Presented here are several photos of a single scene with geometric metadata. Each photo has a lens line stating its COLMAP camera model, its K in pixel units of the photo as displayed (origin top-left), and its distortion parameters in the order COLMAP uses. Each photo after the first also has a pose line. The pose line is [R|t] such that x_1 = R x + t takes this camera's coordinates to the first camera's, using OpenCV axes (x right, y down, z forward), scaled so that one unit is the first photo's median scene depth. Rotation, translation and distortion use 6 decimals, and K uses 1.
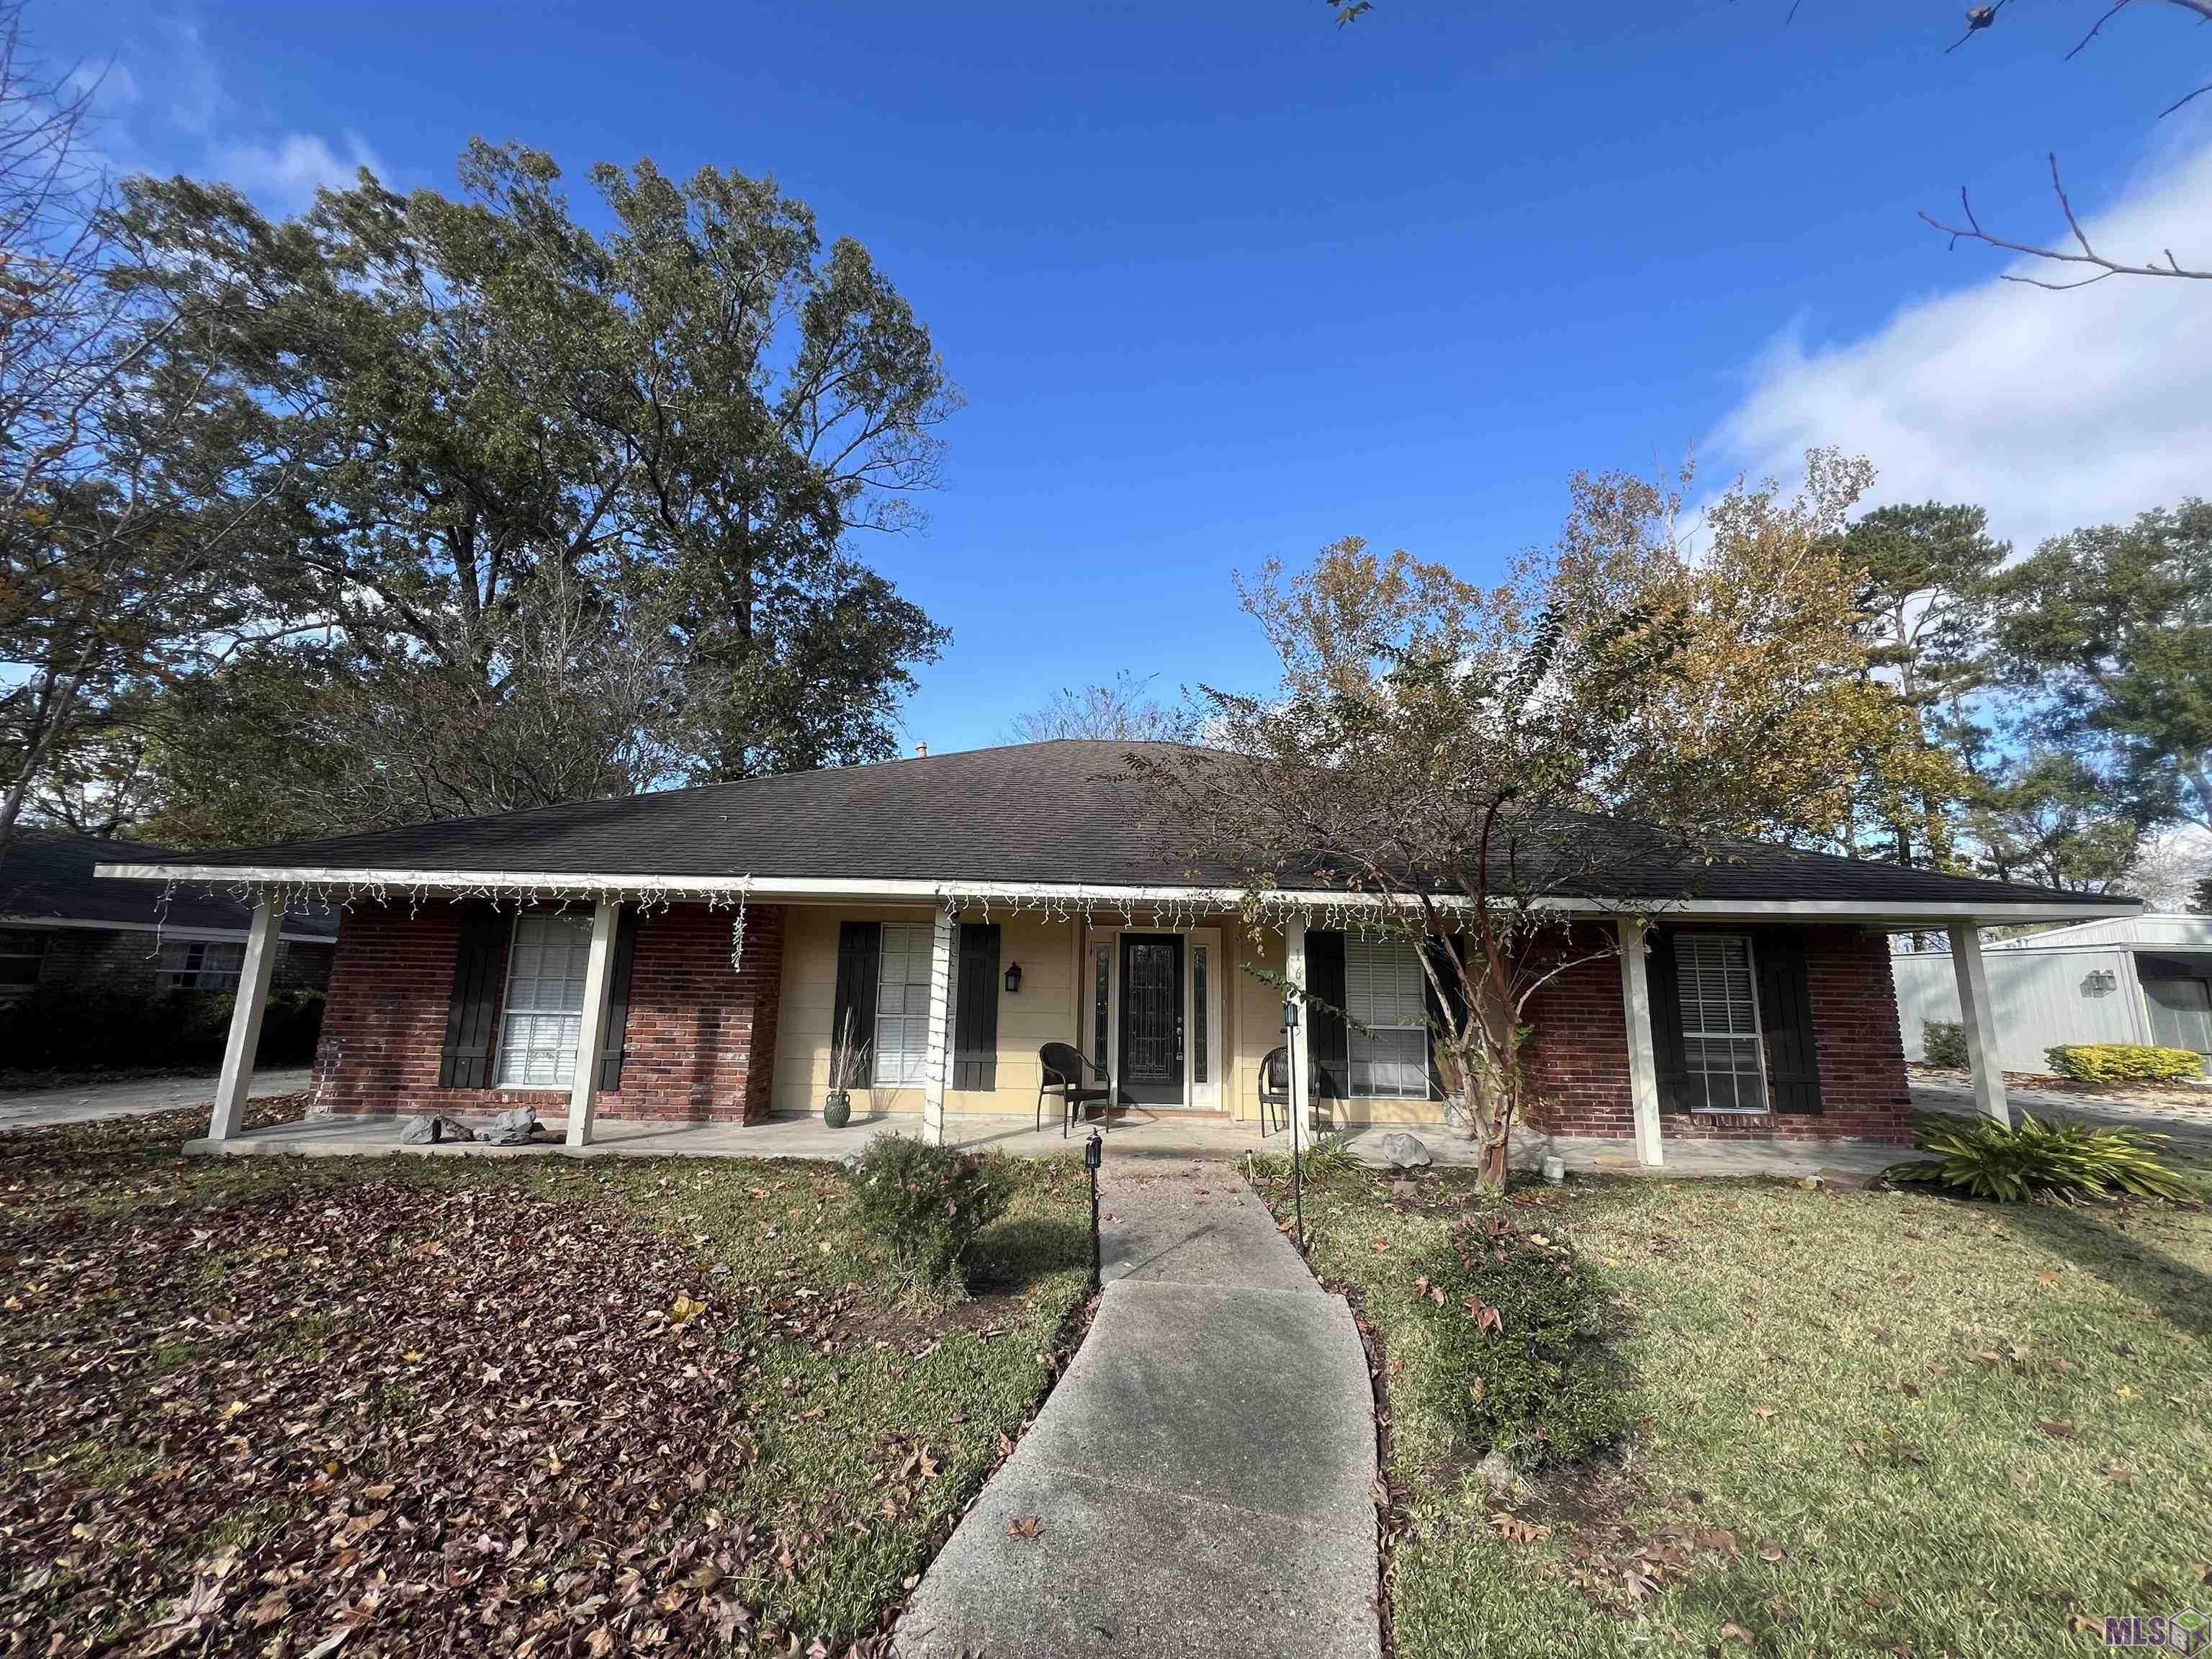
lens RADIAL K [[885.3, 0, 1106.0], [0, 885.3, 829.5], [0, 0, 1]] dist [-0.000664, -0.000240]
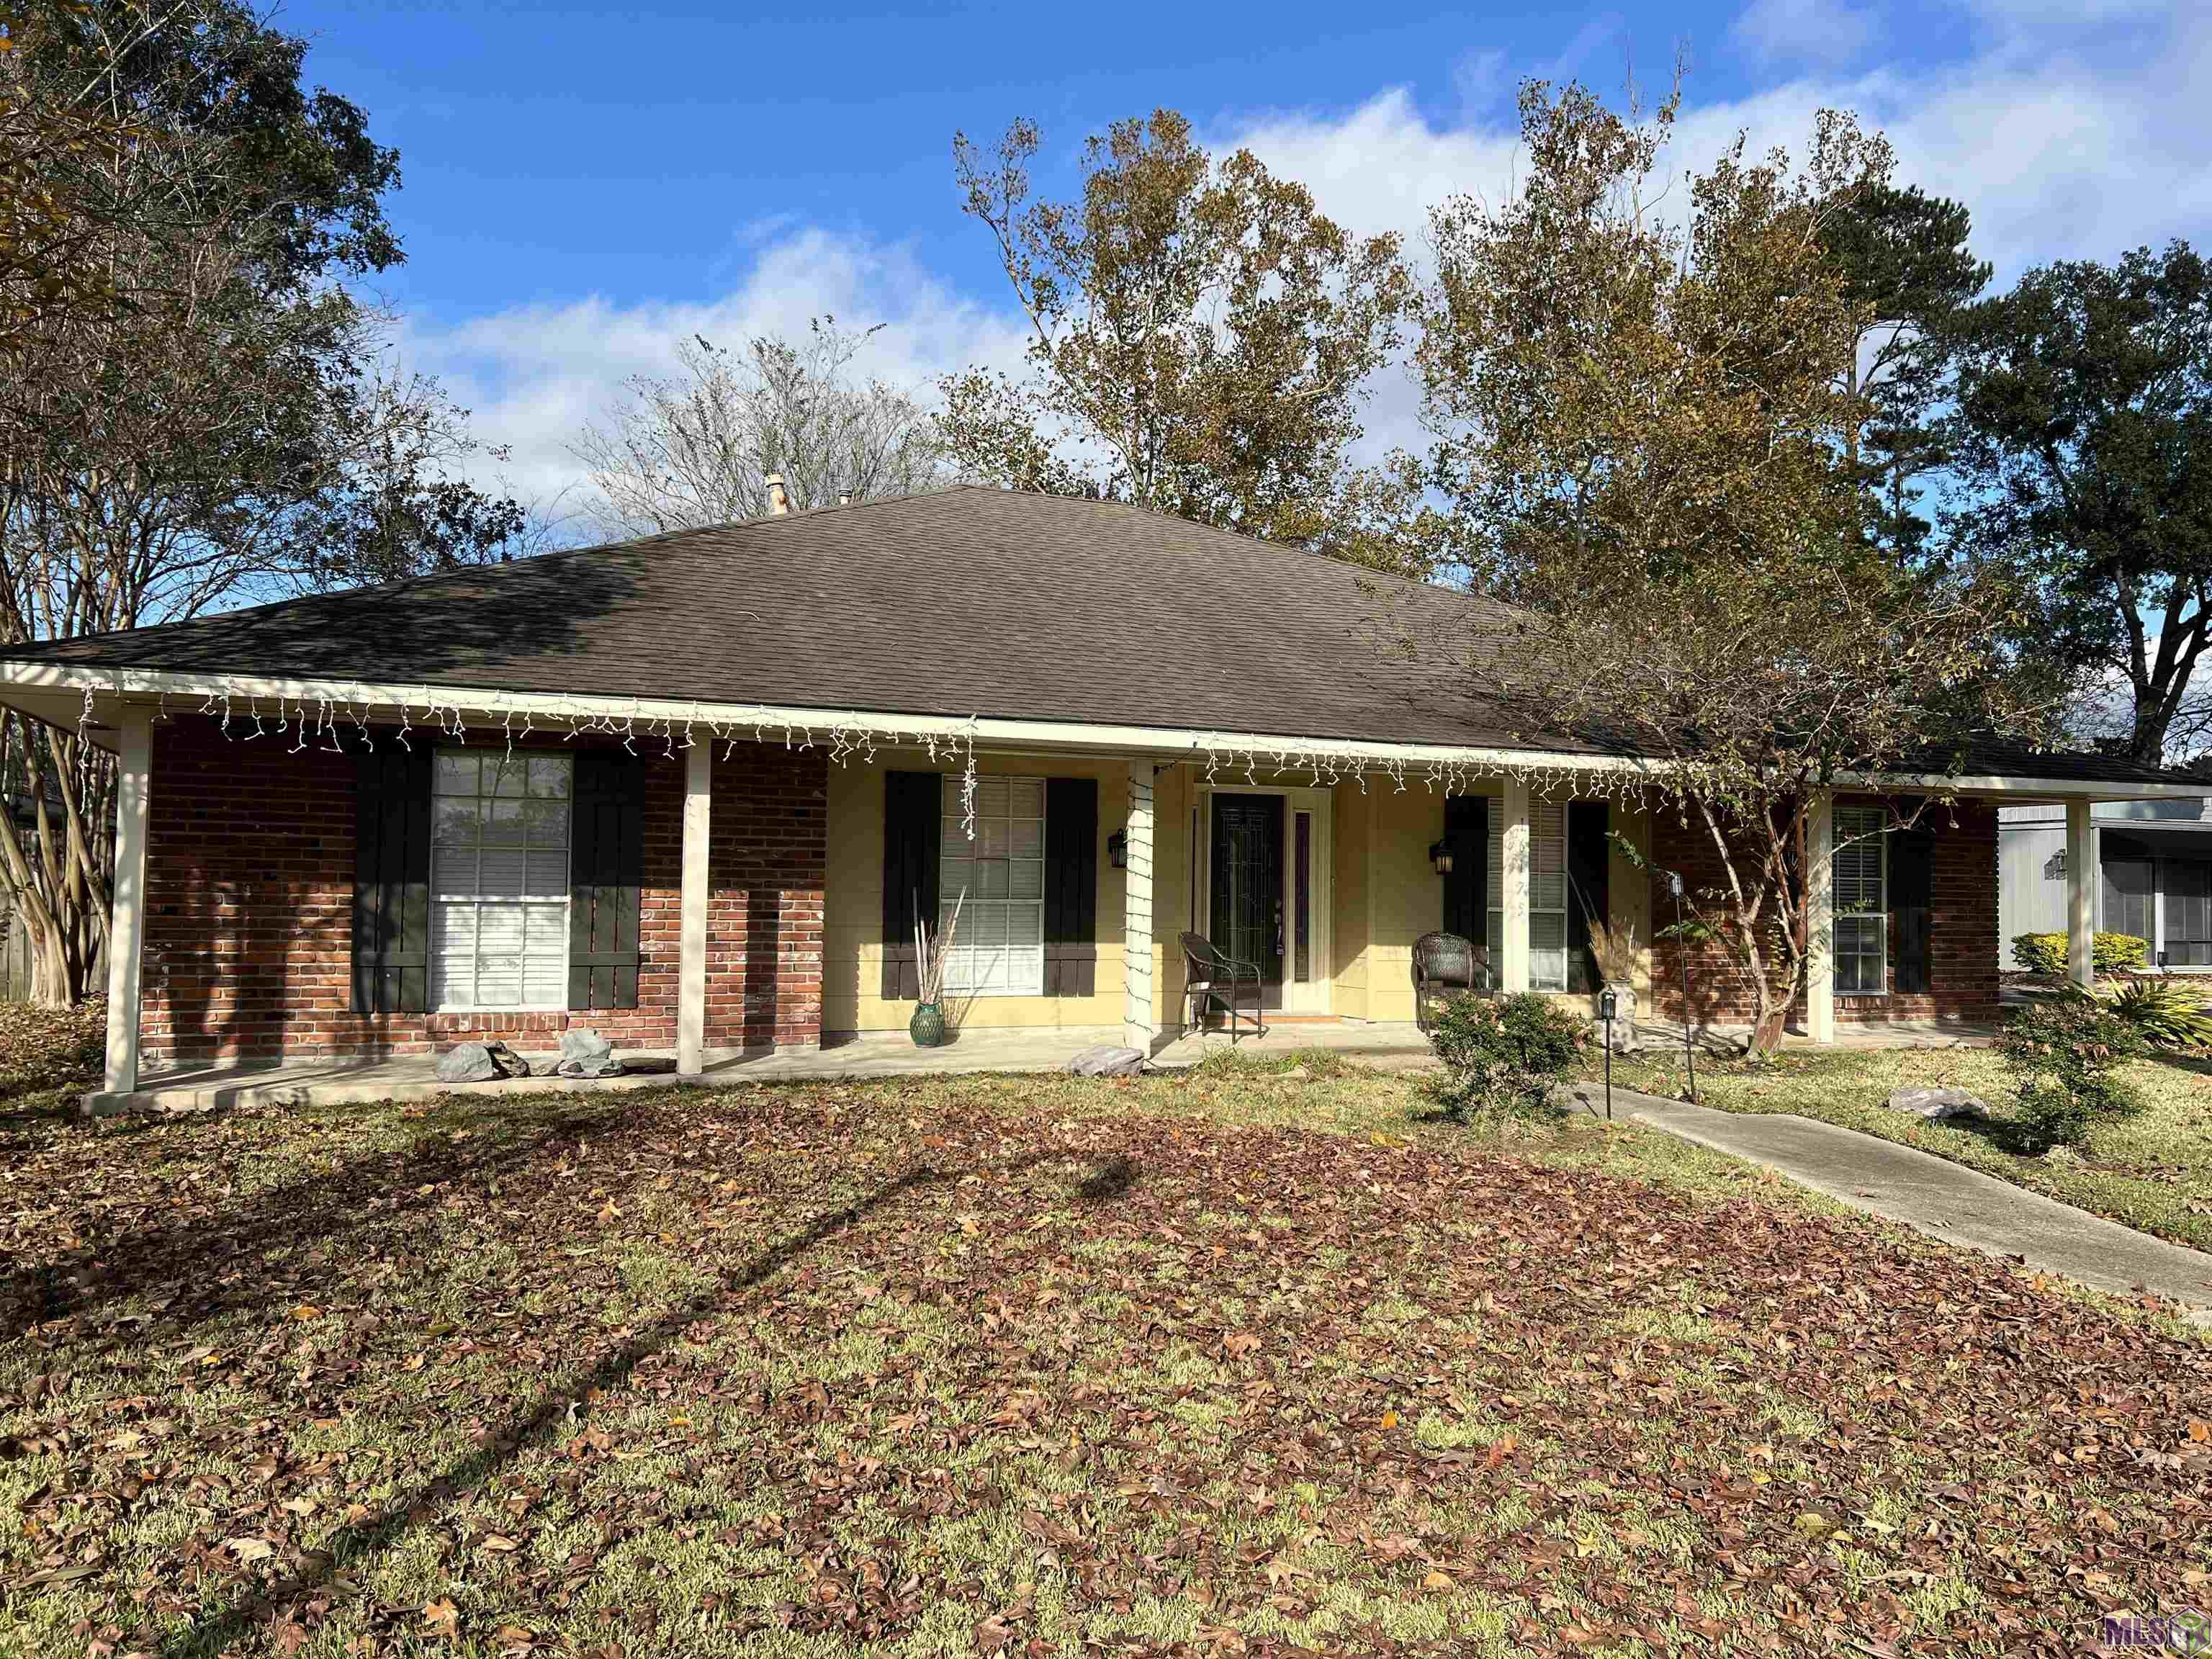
lens RADIAL K [[1697.0, 0, 1106.0], [0, 1697.0, 829.5], [0, 0, 1]] dist [0.091366, -0.088612]
pose [[0.922816, 0.008622, 0.385143, -0.374813], [-0.065486, 0.988710, 0.134773, -0.024863], [-0.379633, -0.149593, 0.912963, -0.175826]]
